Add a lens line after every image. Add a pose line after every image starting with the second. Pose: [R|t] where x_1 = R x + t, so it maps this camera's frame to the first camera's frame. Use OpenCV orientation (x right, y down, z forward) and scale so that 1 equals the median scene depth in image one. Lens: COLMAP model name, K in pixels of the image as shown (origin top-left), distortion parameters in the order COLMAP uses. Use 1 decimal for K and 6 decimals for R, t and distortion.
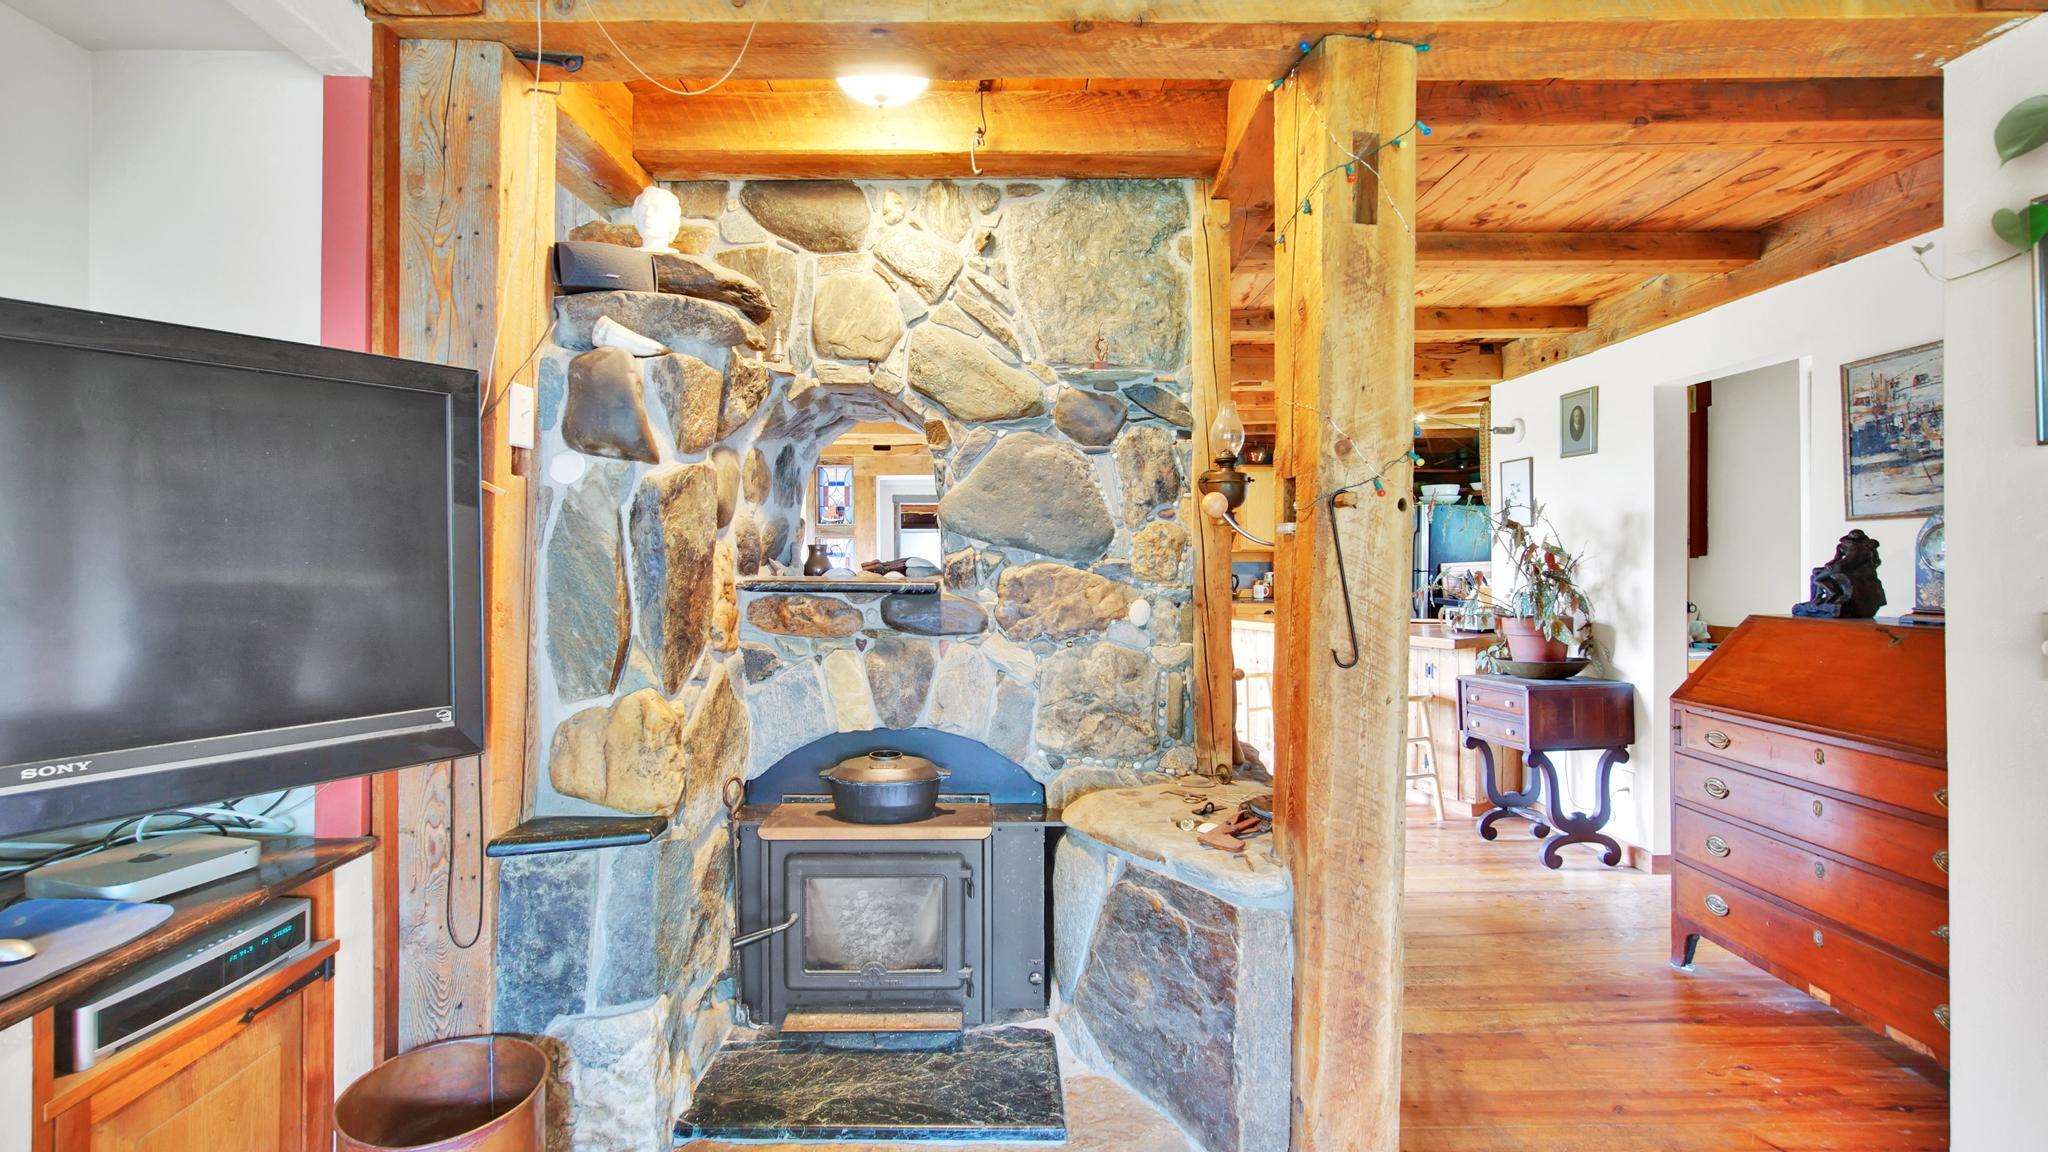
lens RADIAL K [[868.8, 0, 990.9], [0, 868.8, 569.3], [0, 0, 1]] dist [-0.007545, 0.000149]
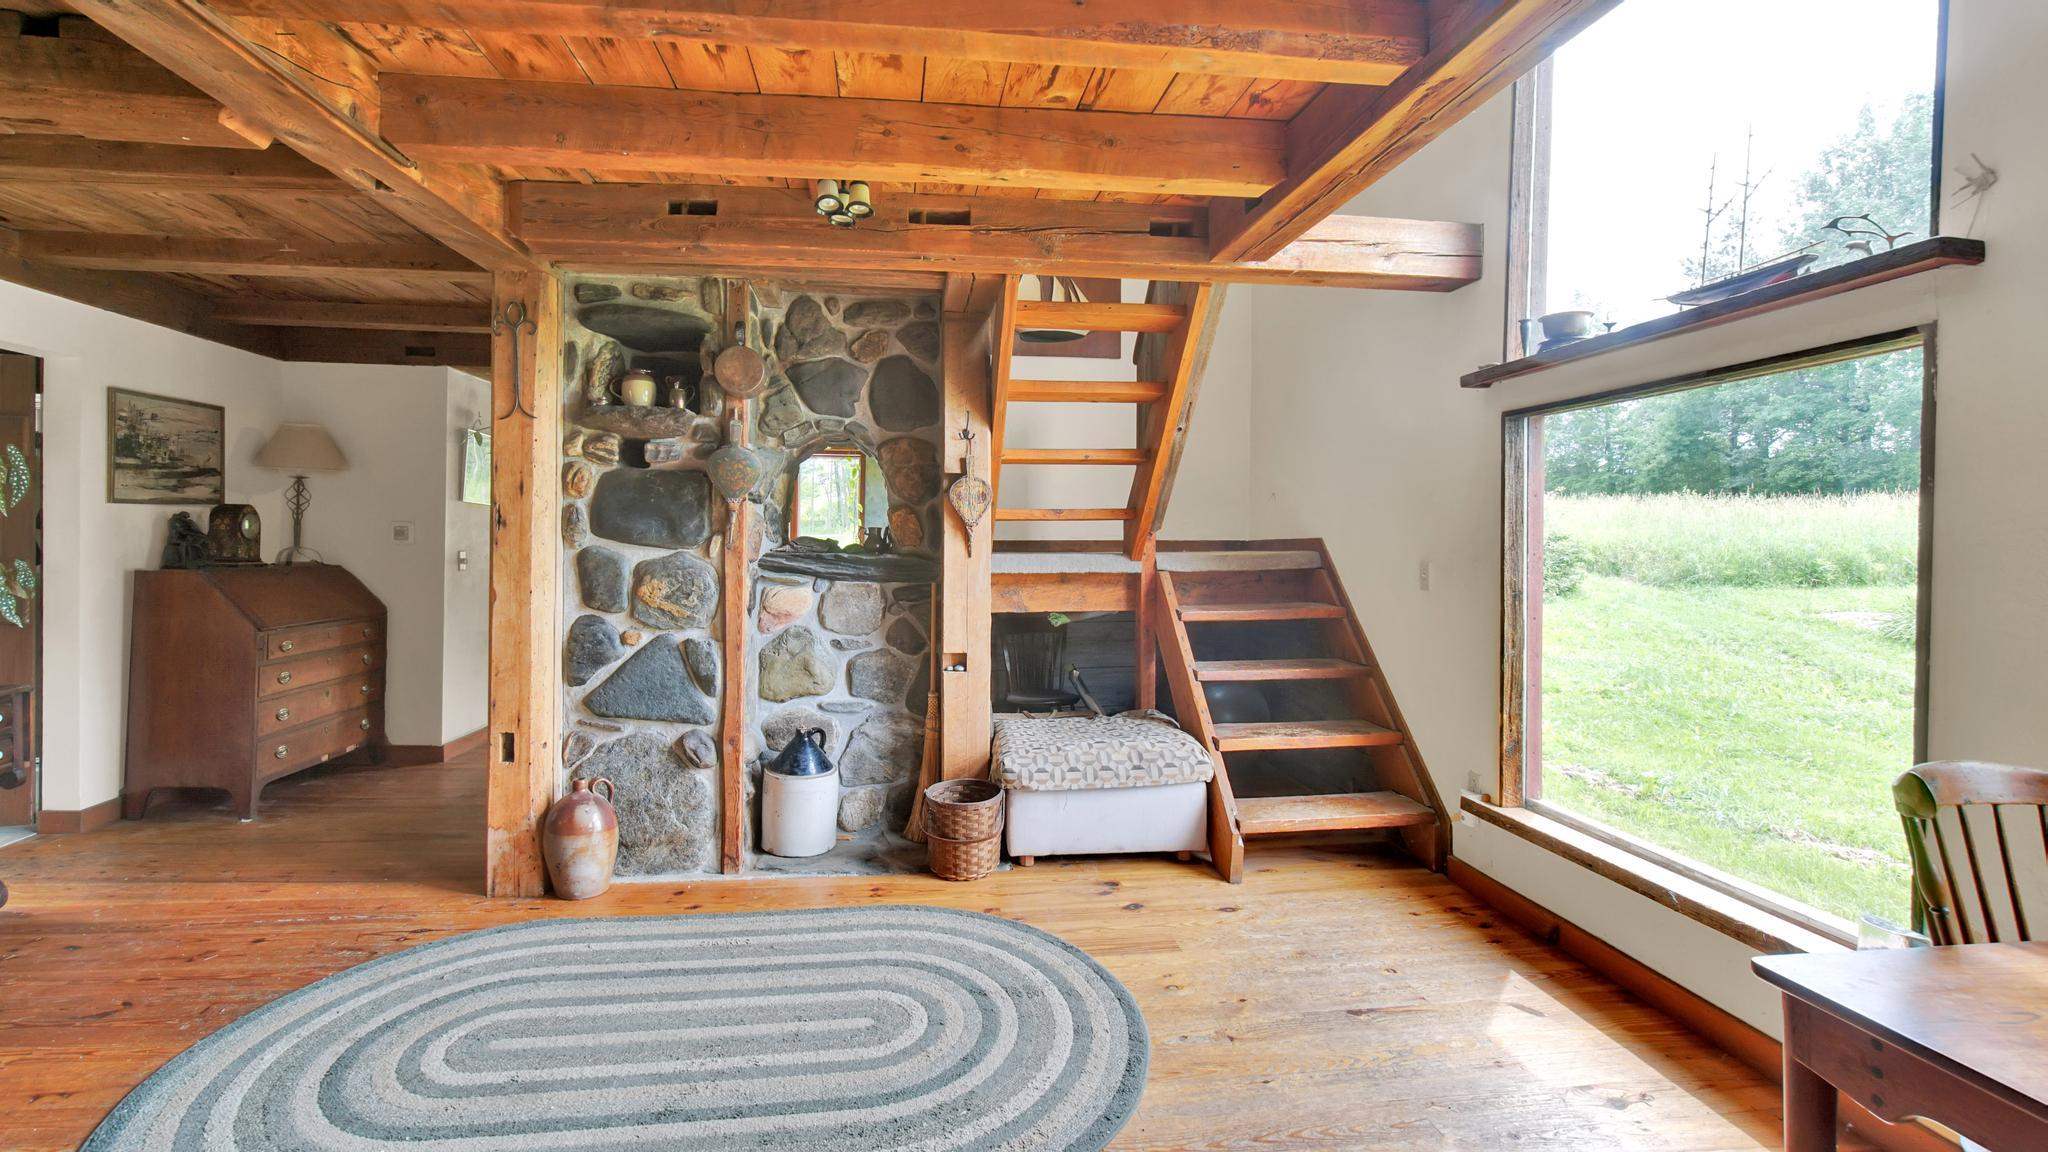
lens RADIAL K [[905.8, 0, 990.0], [0, 905.8, 544.0], [0, 0, 1]] dist [-0.000531, -0.000420]
pose [[-0.992893, -0.010455, -0.118547, -0.269586], [-0.011834, 0.999870, 0.010928, -0.024857], [0.118417, 0.012253, -0.992888, 3.058127]]
